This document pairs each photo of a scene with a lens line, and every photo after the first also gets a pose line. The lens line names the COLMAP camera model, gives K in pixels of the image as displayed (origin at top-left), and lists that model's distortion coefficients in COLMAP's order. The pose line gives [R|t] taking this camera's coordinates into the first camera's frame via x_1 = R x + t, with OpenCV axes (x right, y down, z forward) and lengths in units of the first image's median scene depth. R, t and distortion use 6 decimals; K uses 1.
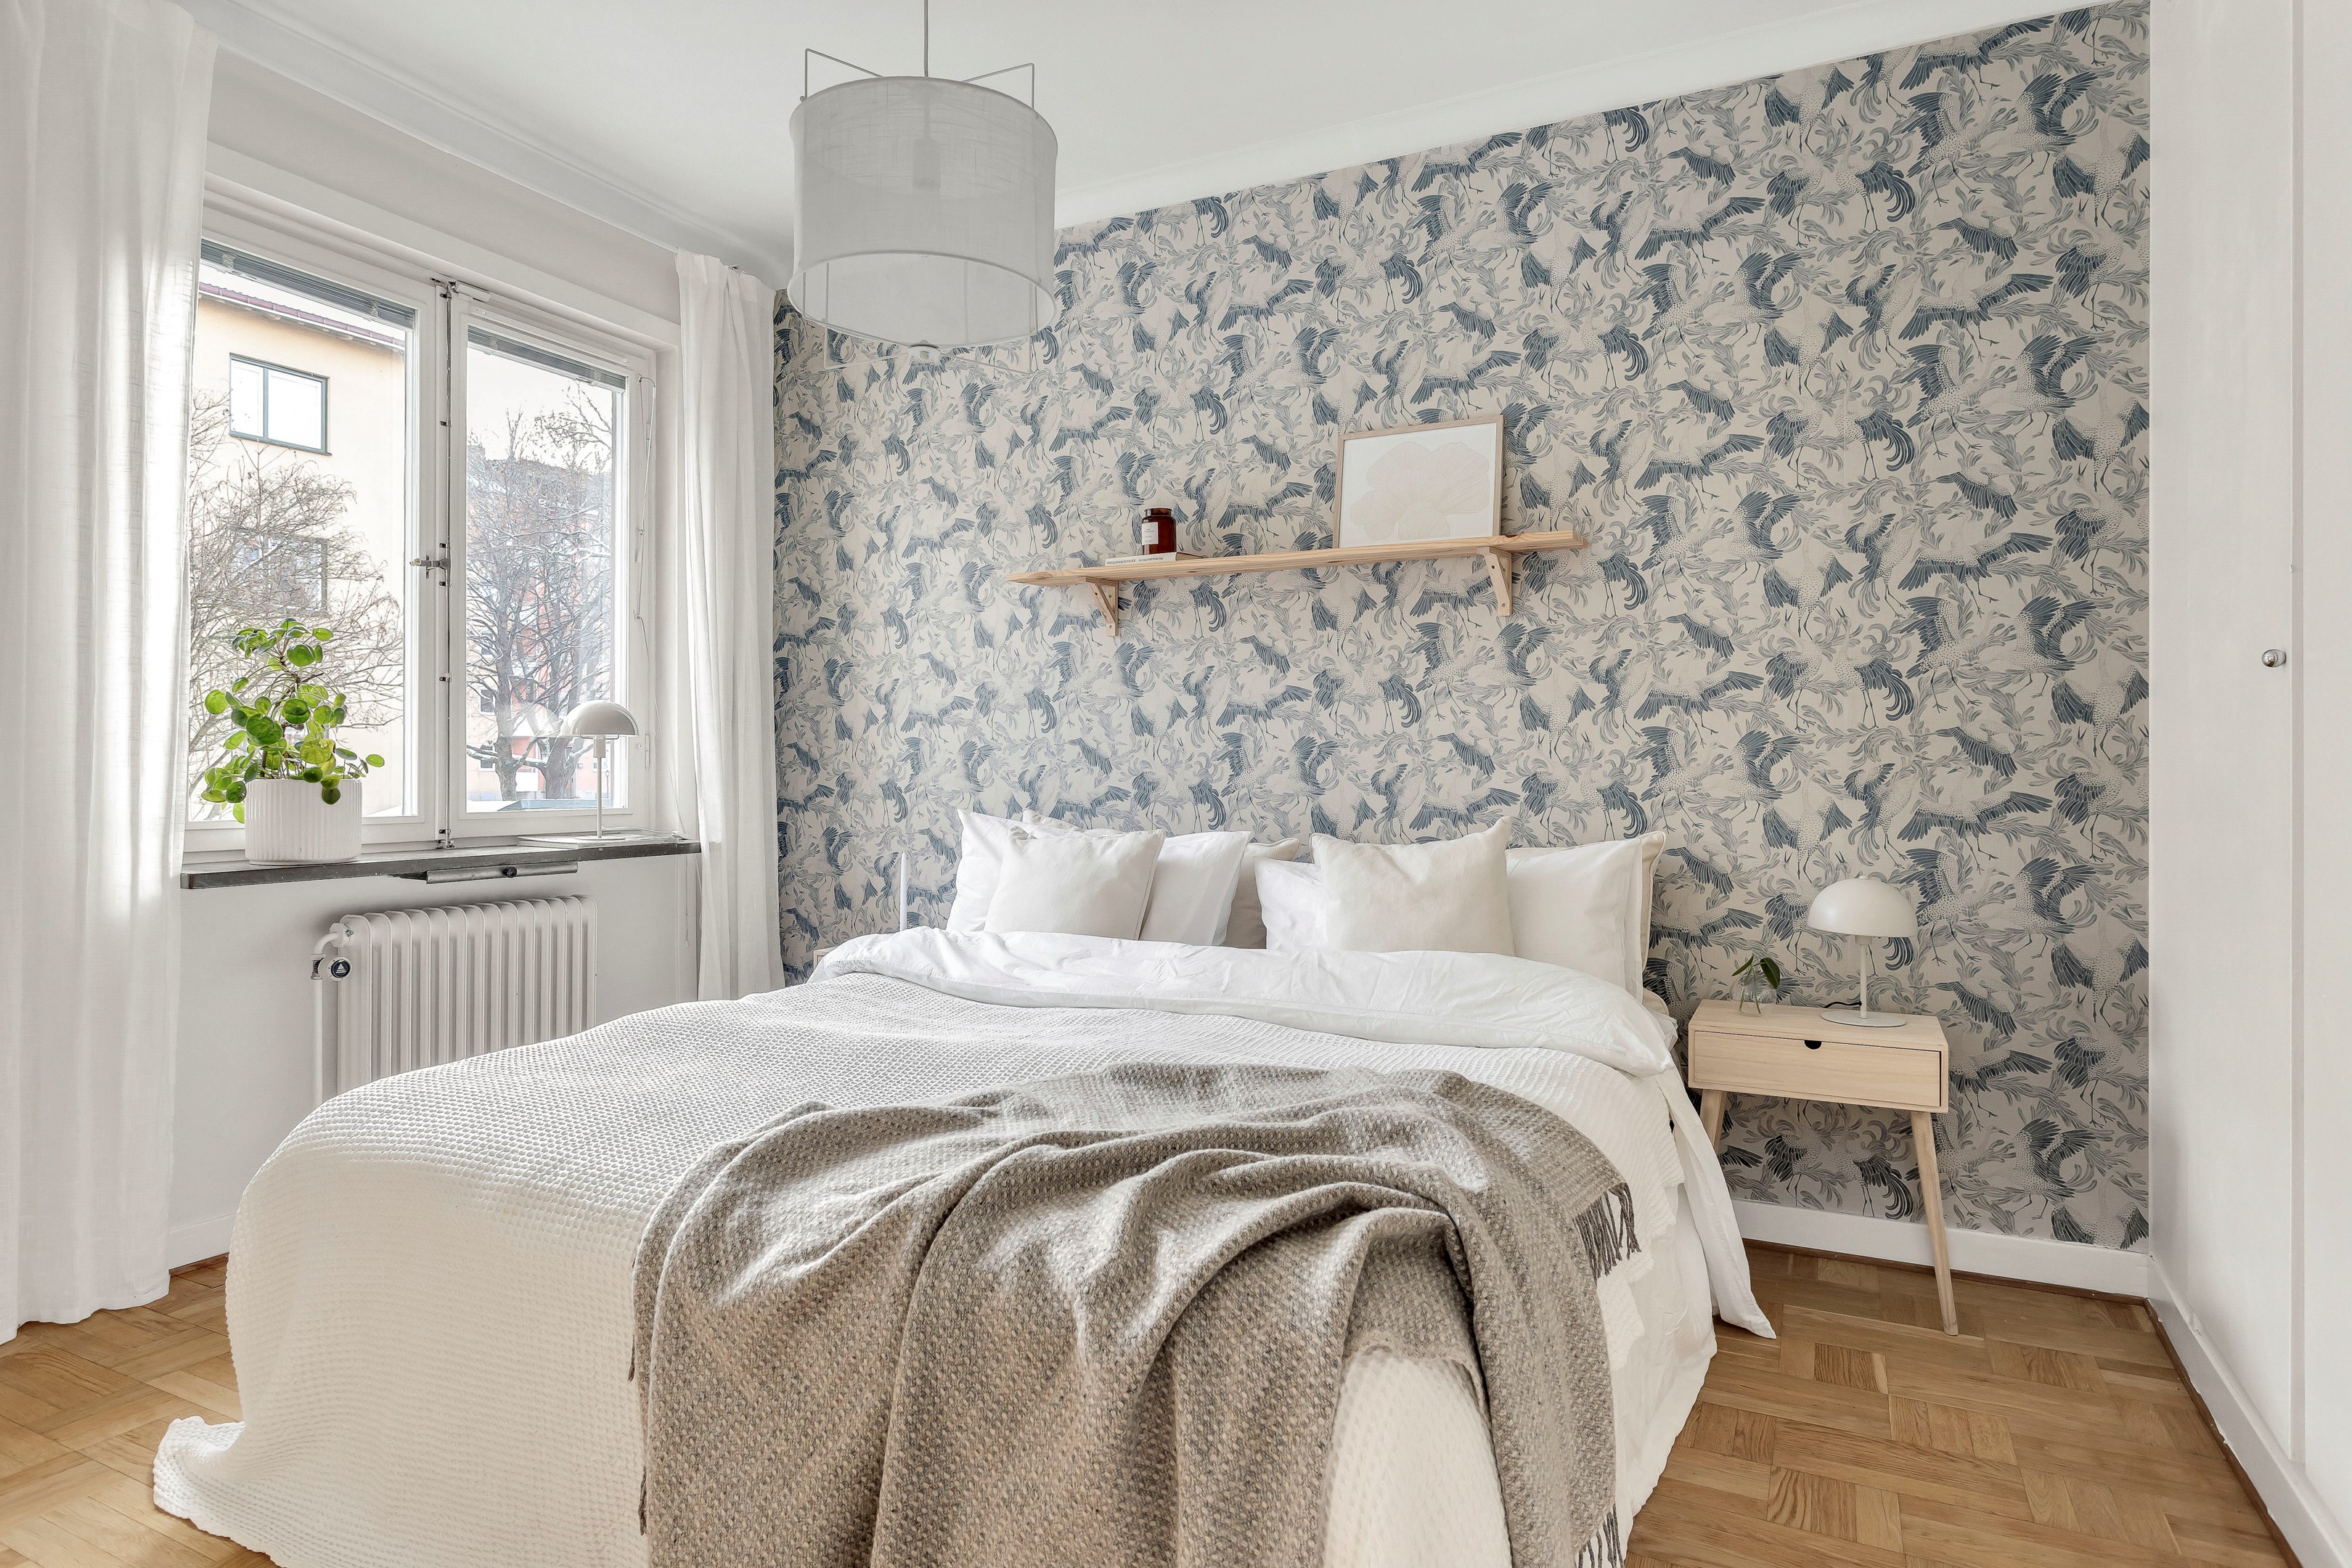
lens RADIAL K [[1345.1, 0, 1176.2], [0, 1345.1, 772.3], [0, 0, 1]] dist [-0.006671, -0.000142]
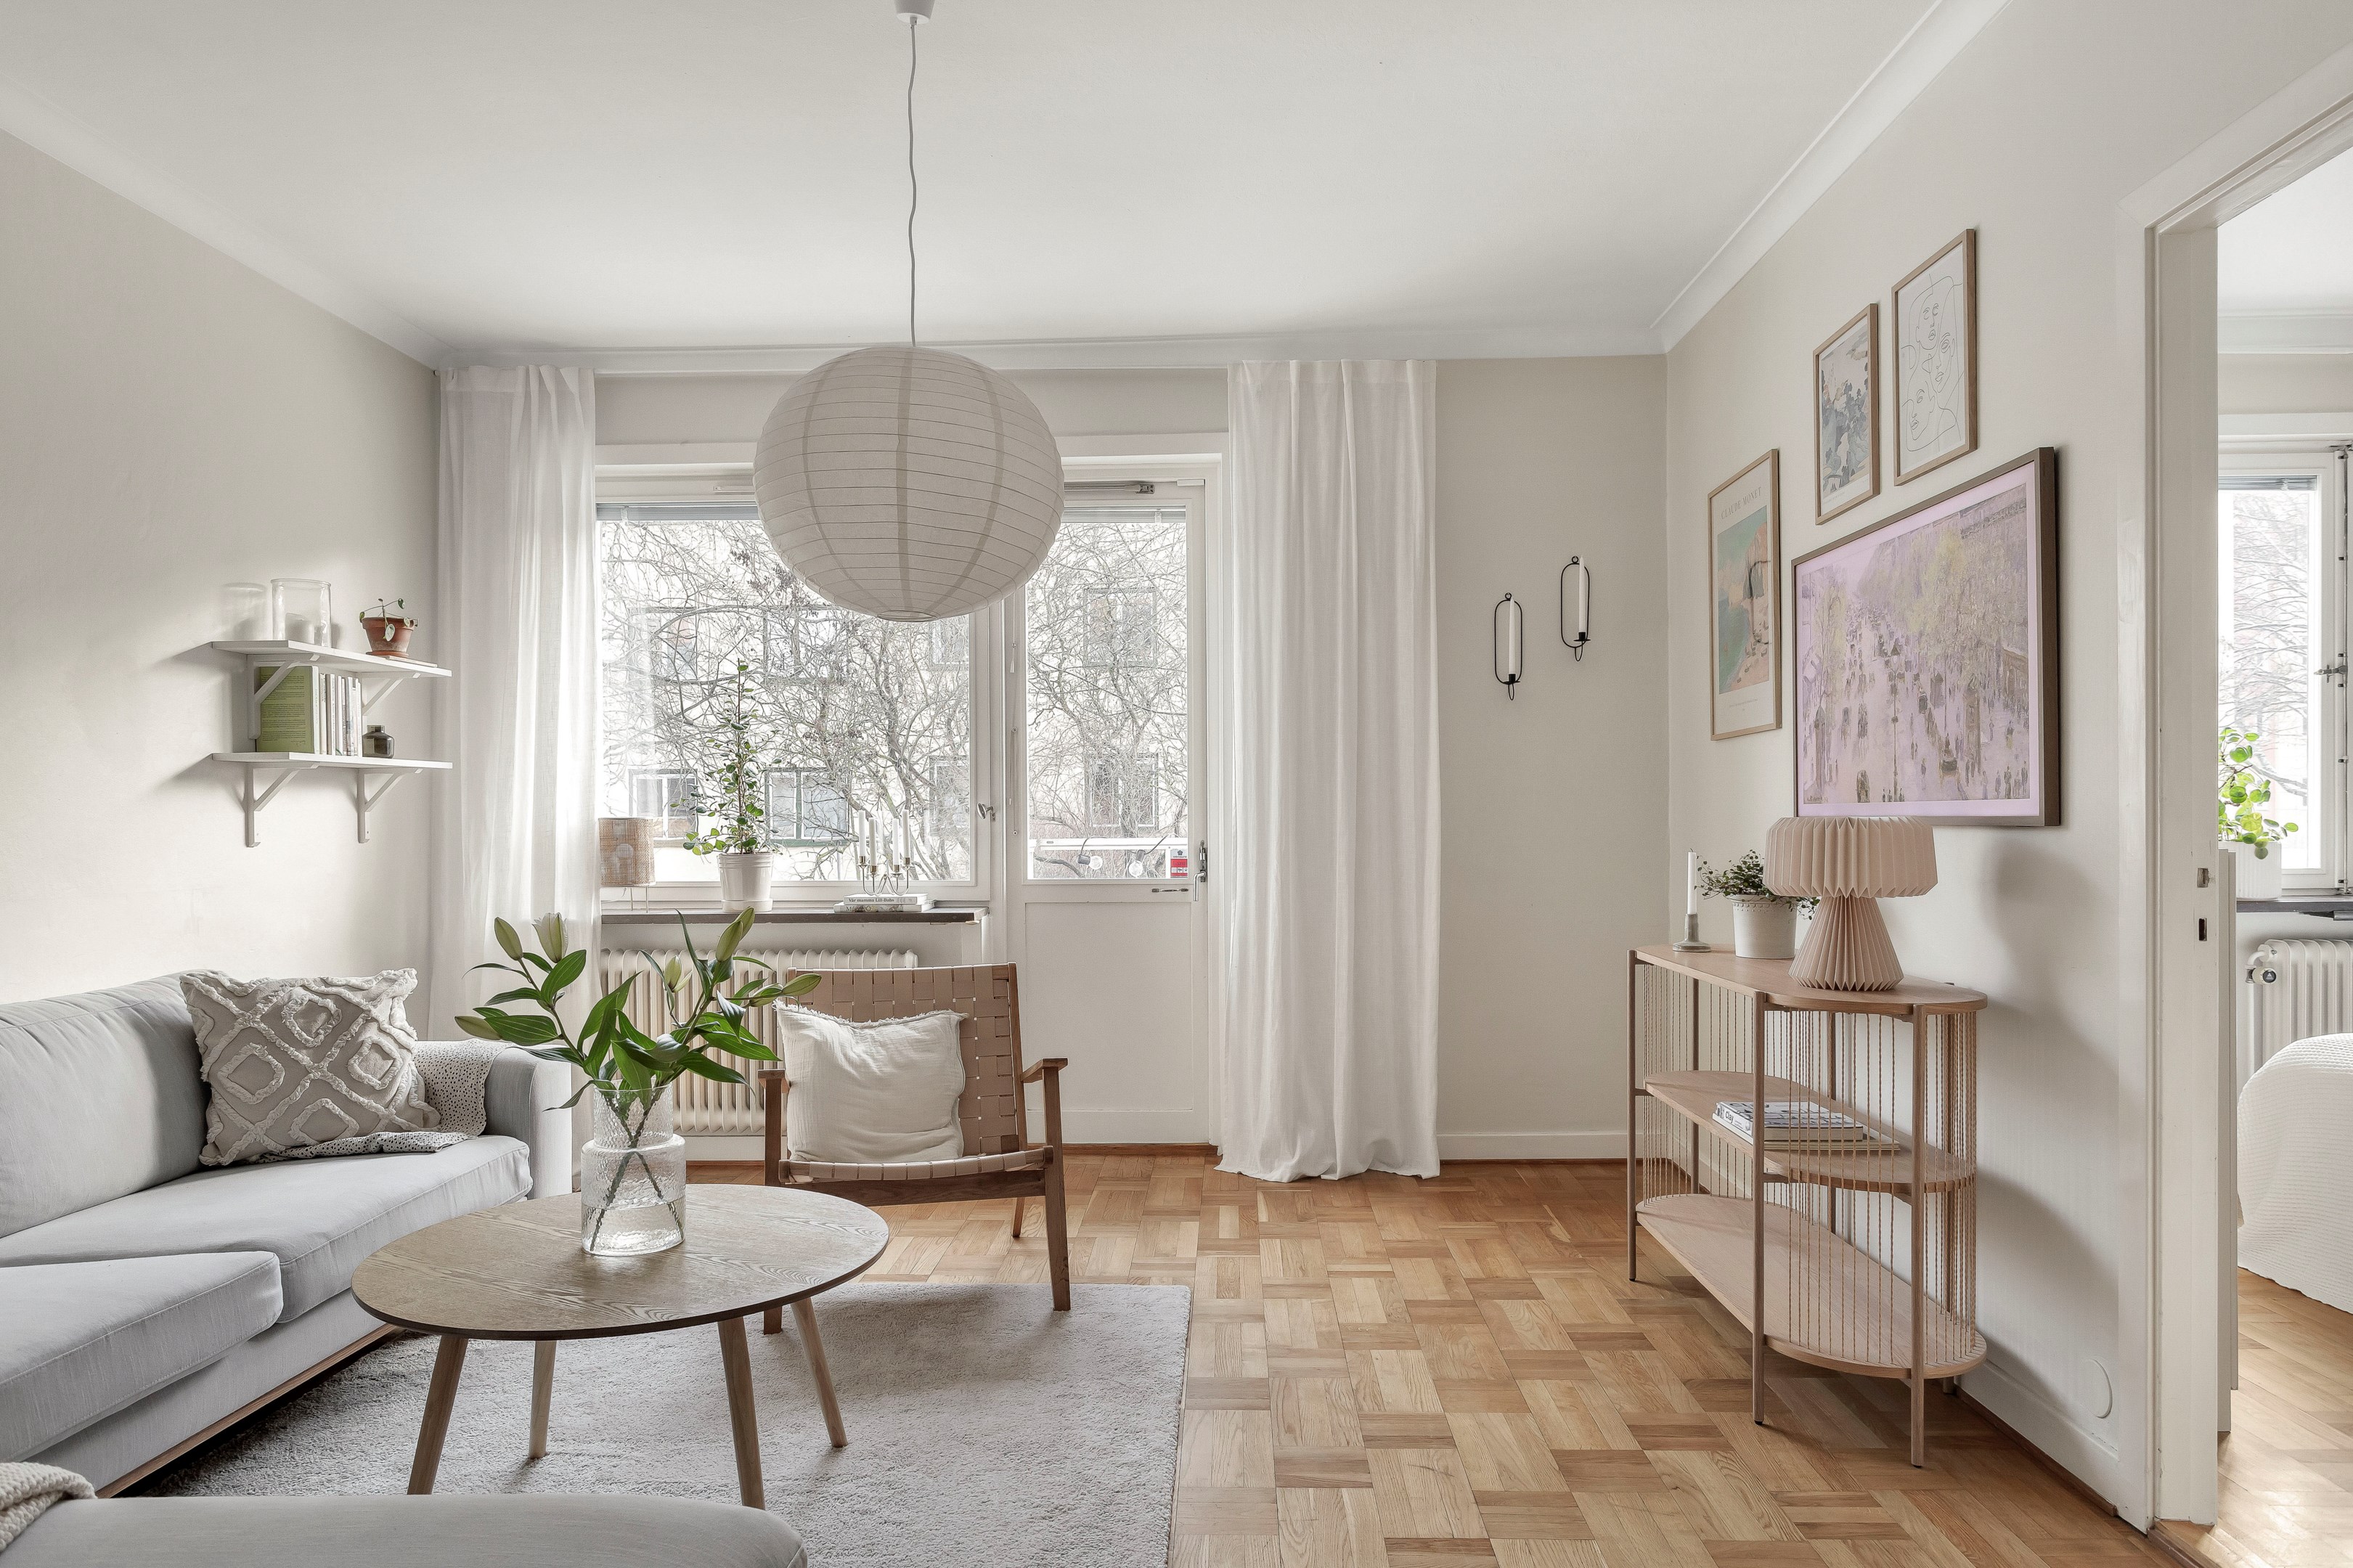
lens RADIAL K [[1532.3, 0, 1176.9], [0, 1532.3, 829.6], [0, 0, 1]] dist [-0.002114, -0.000337]
pose [[0.445045, 0.003655, -0.895501, 0.290296], [0.007283, 0.999944, 0.007701, -0.026924], [0.895479, -0.009949, 0.444993, -0.706548]]
